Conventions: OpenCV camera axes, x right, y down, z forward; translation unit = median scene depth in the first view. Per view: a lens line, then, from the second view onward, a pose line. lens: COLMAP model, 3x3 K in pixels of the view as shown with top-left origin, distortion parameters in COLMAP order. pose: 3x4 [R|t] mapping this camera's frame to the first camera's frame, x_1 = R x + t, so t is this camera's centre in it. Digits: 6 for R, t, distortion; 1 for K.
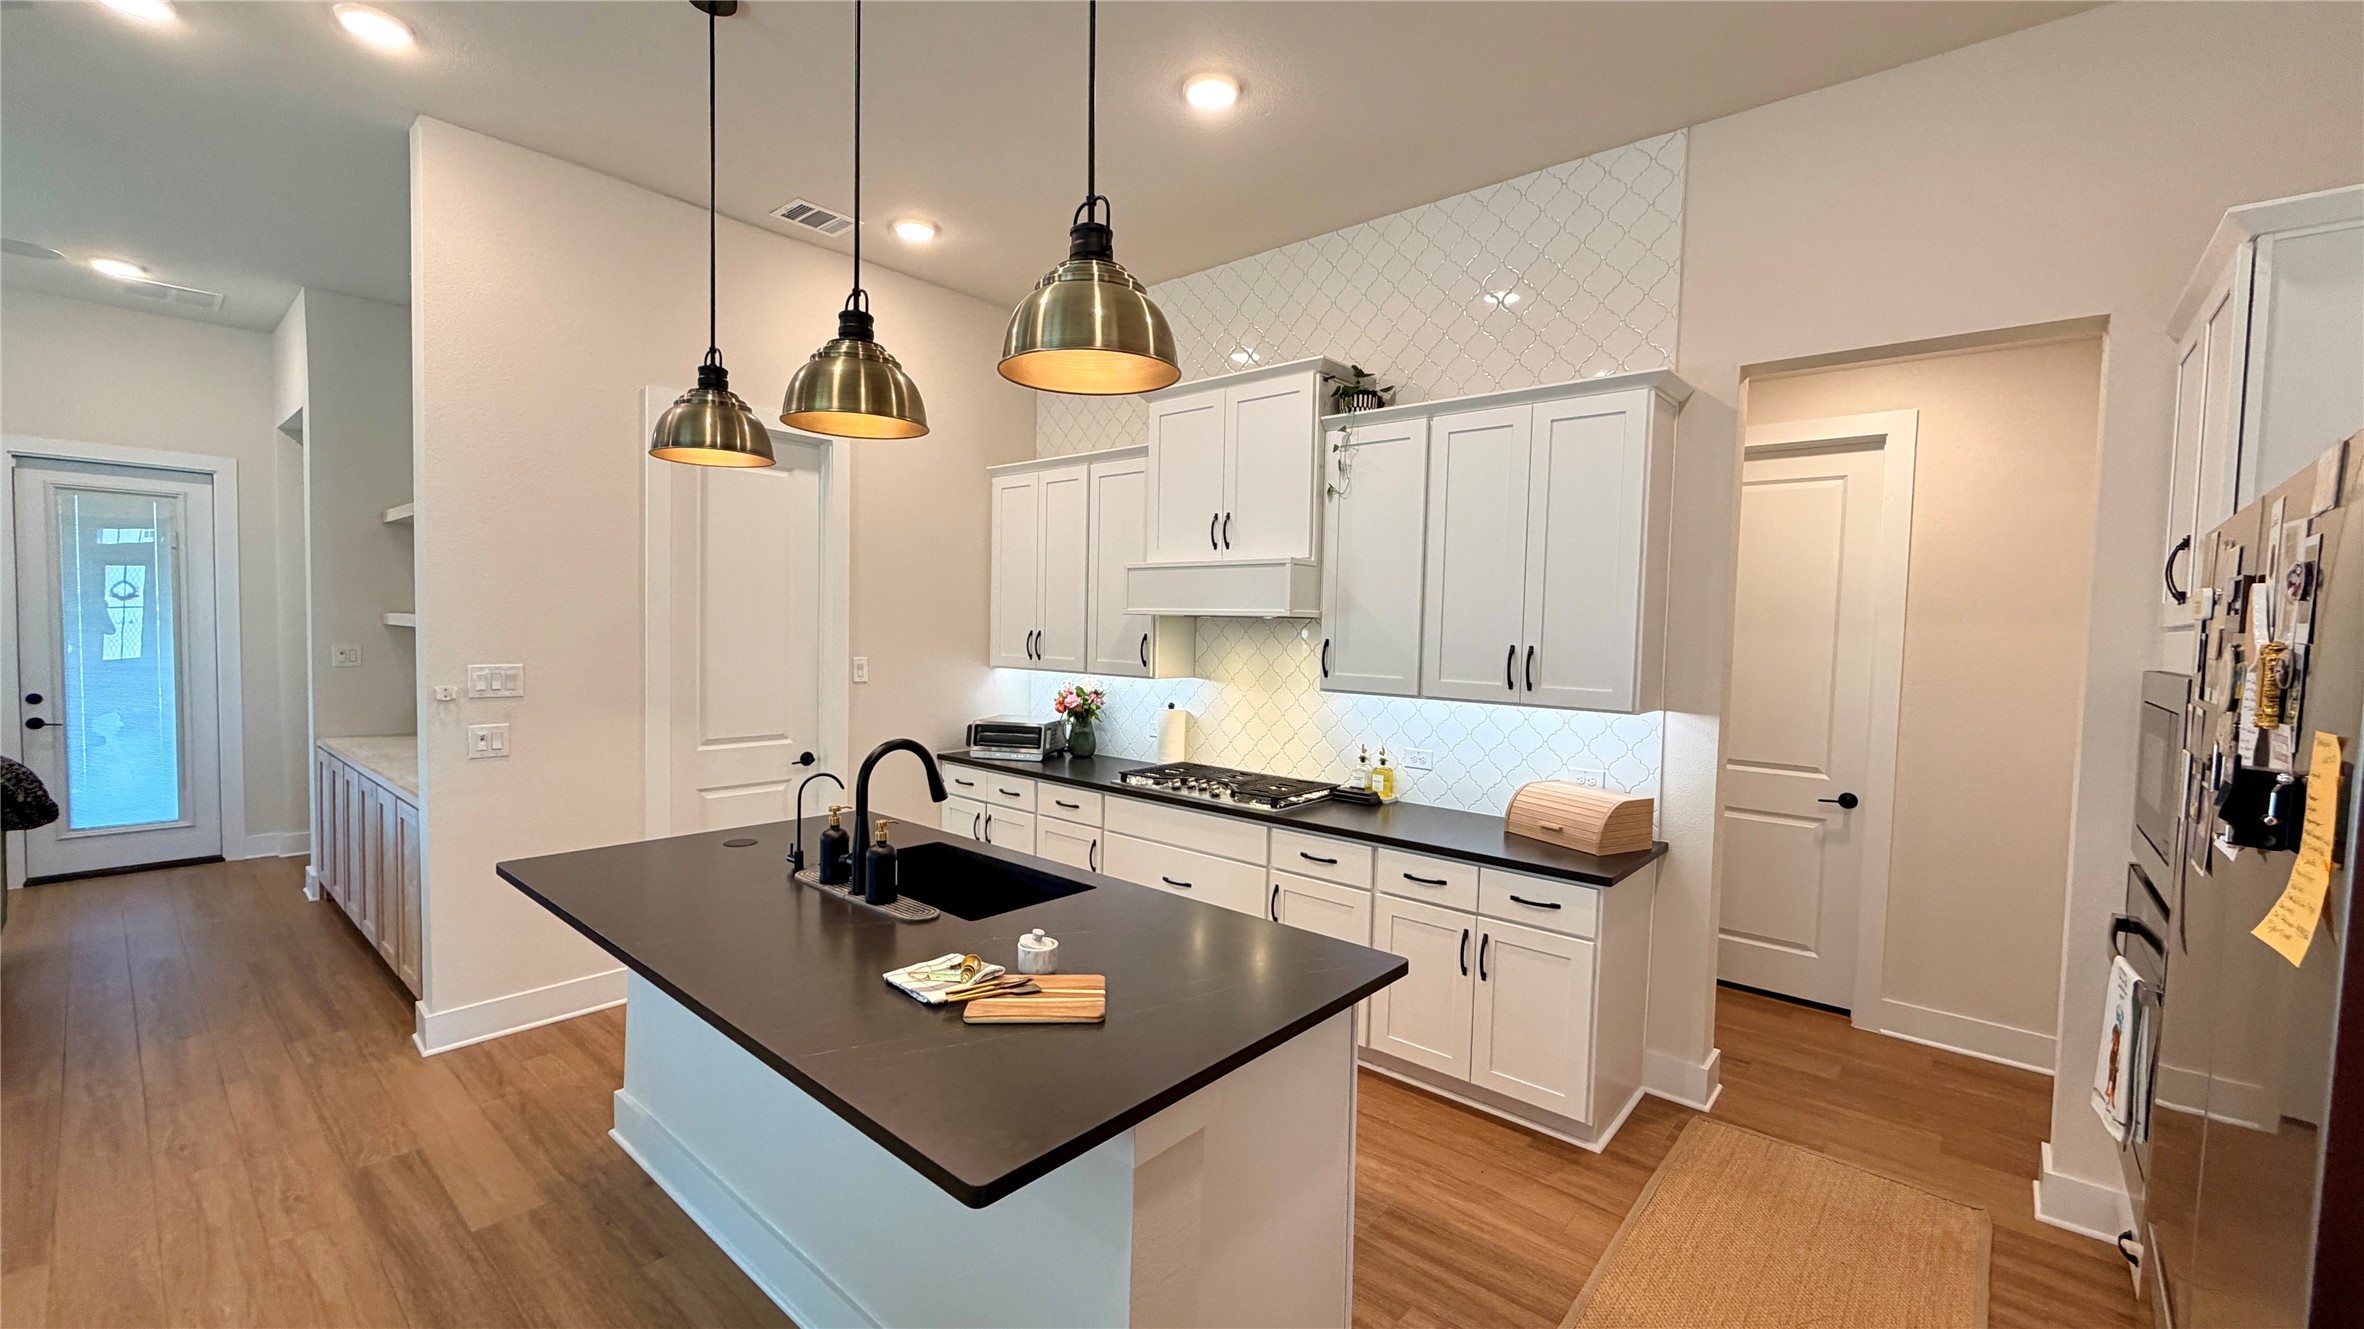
lens RADIAL K [[938.9, 0, 1173.2], [0, 938.9, 670.5], [0, 0, 1]] dist [-0.002339, 0.000661]
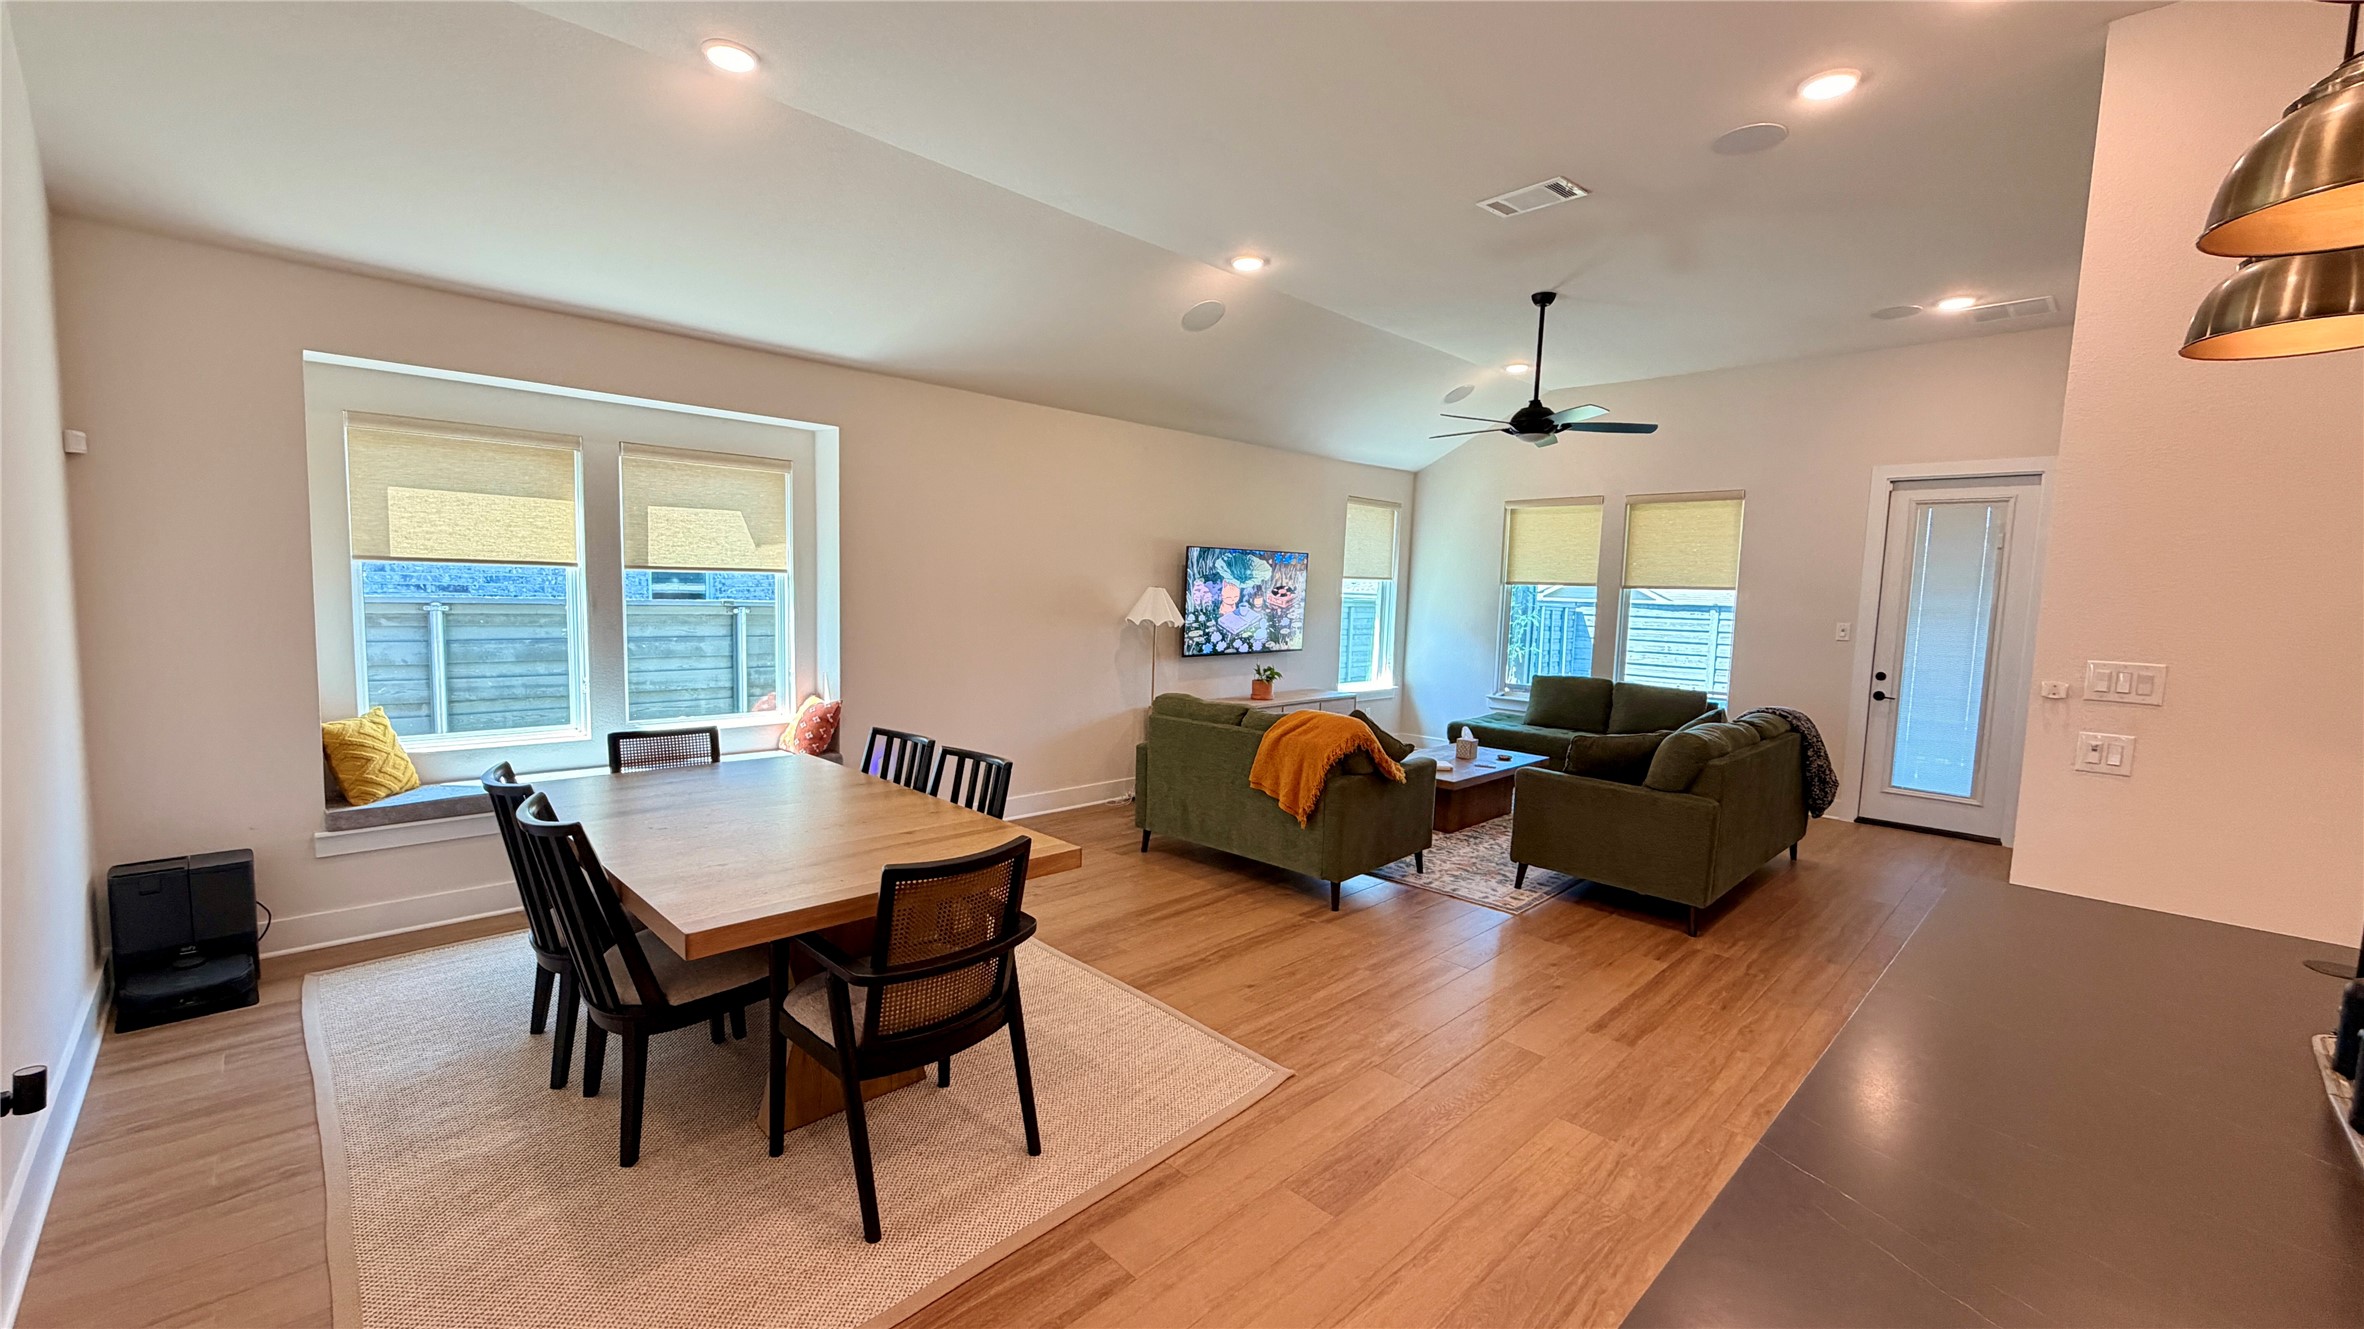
lens RADIAL K [[938.9, 0, 1173.2], [0, 938.9, 670.5], [0, 0, 1]] dist [-0.002339, 0.000661]
pose [[-0.078350, 0.069247, -0.994518, 0.170955], [-0.079624, 0.993963, 0.075481, 0.005937], [0.993741, 0.085102, -0.072363, 0.265762]]
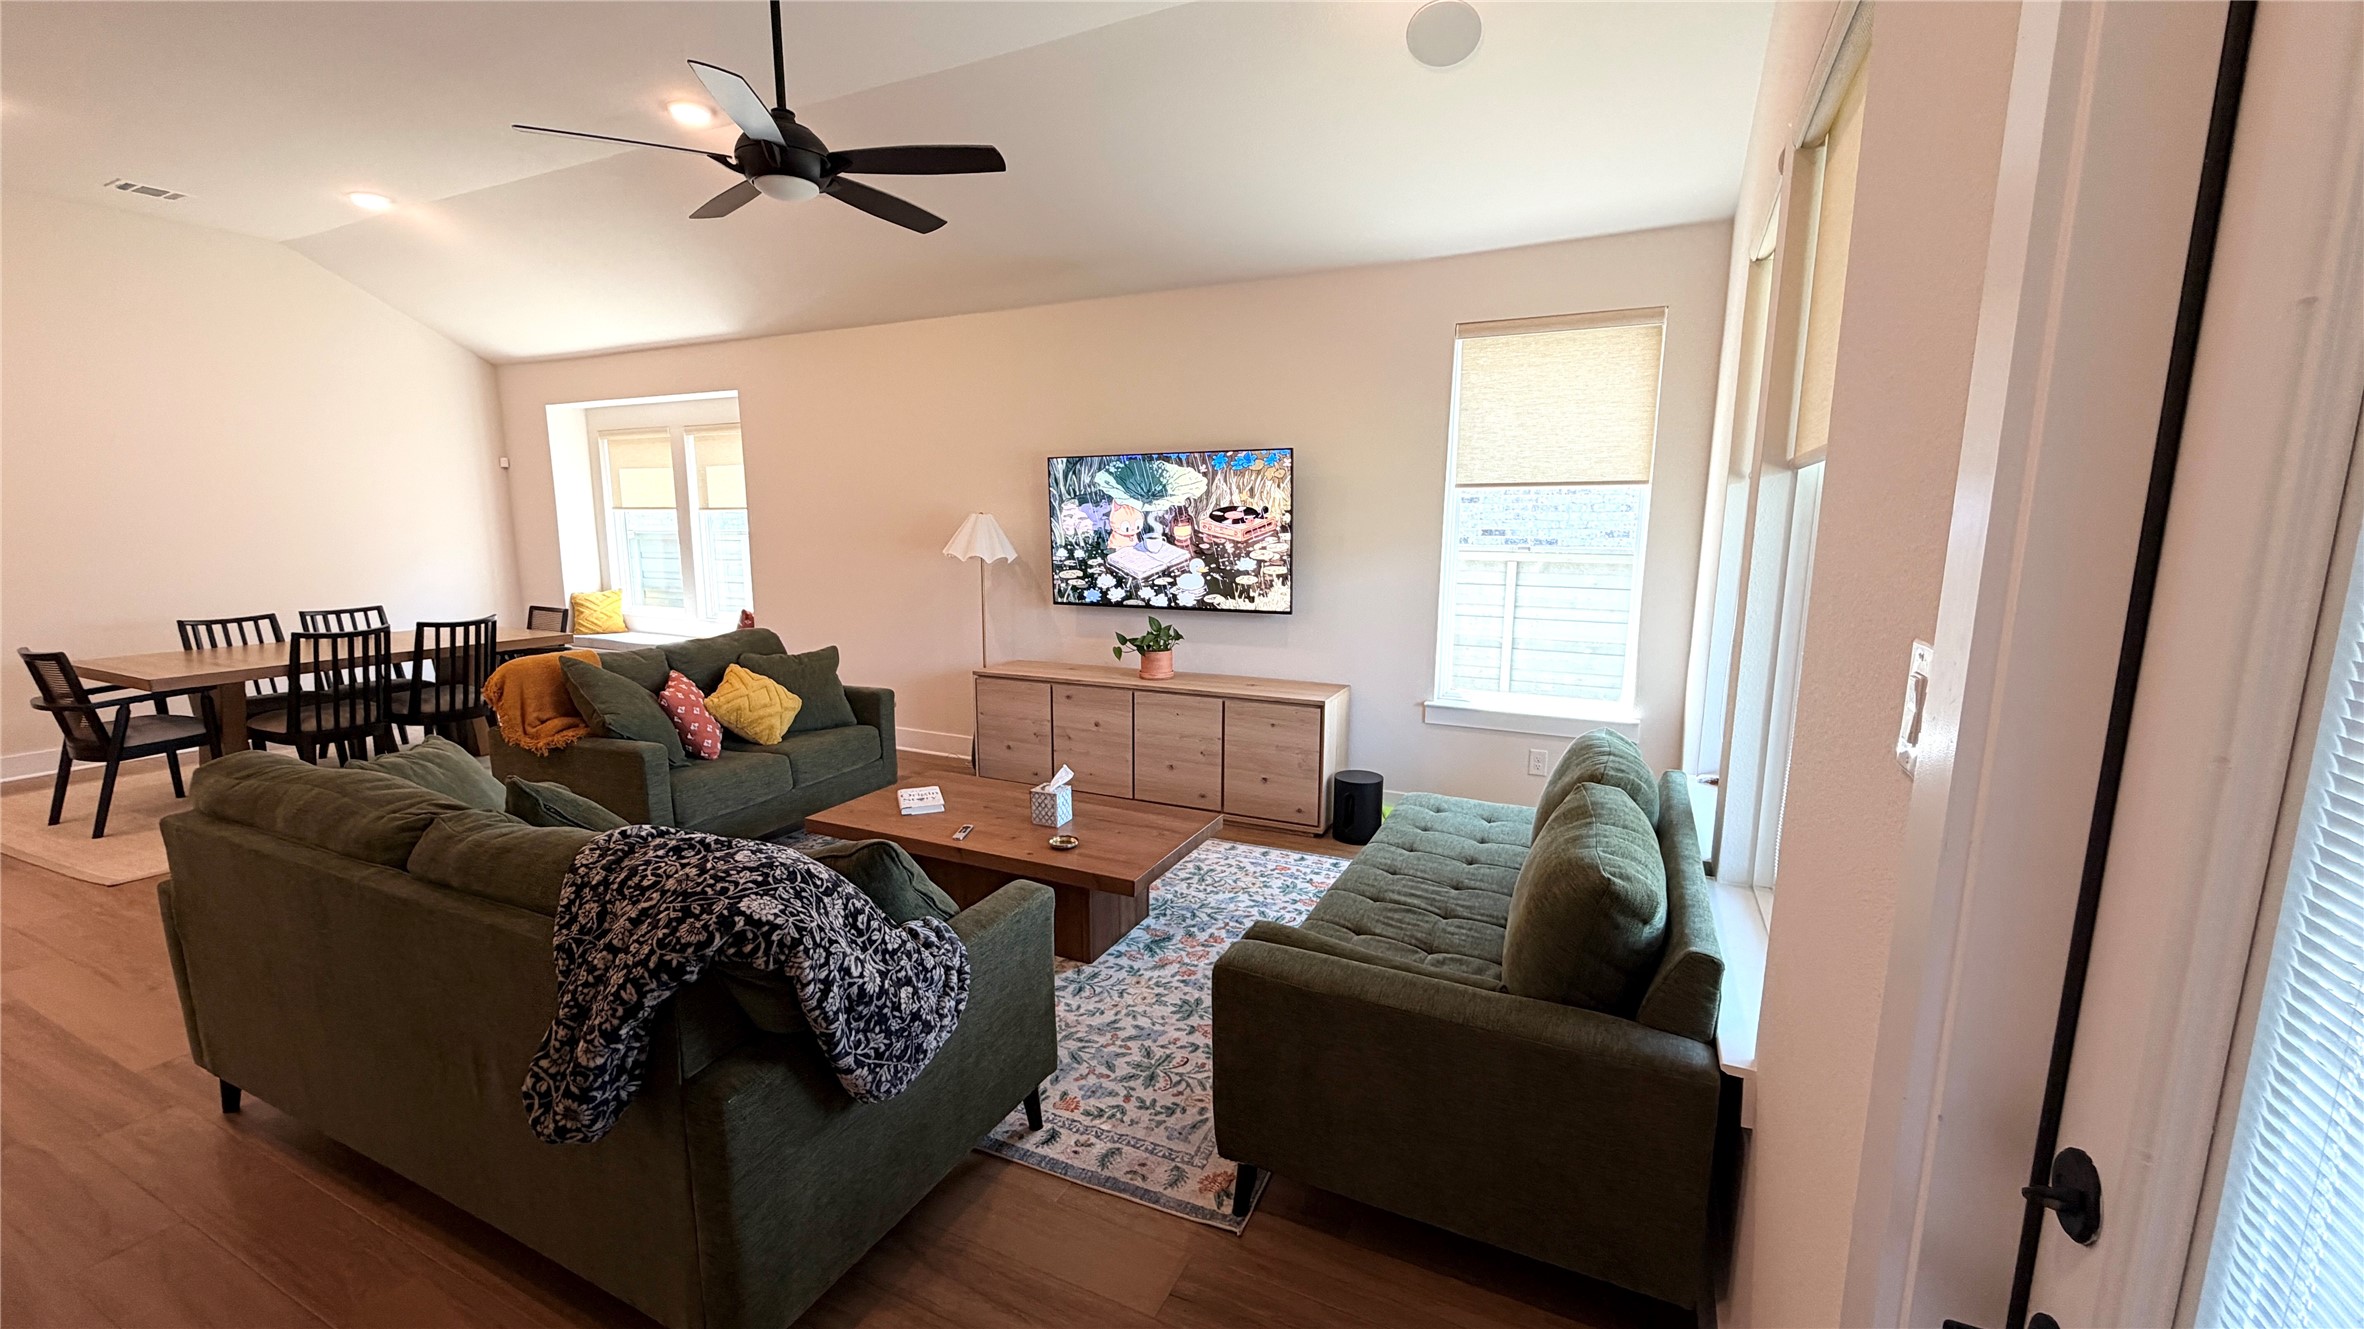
lens RADIAL K [[938.9, 0, 1173.2], [0, 938.9, 670.5], [0, 0, 1]] dist [-0.002339, 0.000661]
pose [[-0.965046, 0.017310, -0.261508, -1.848658], [-0.036481, 0.979230, 0.199443, -0.092402], [0.259529, 0.202011, -0.944371, 1.855346]]
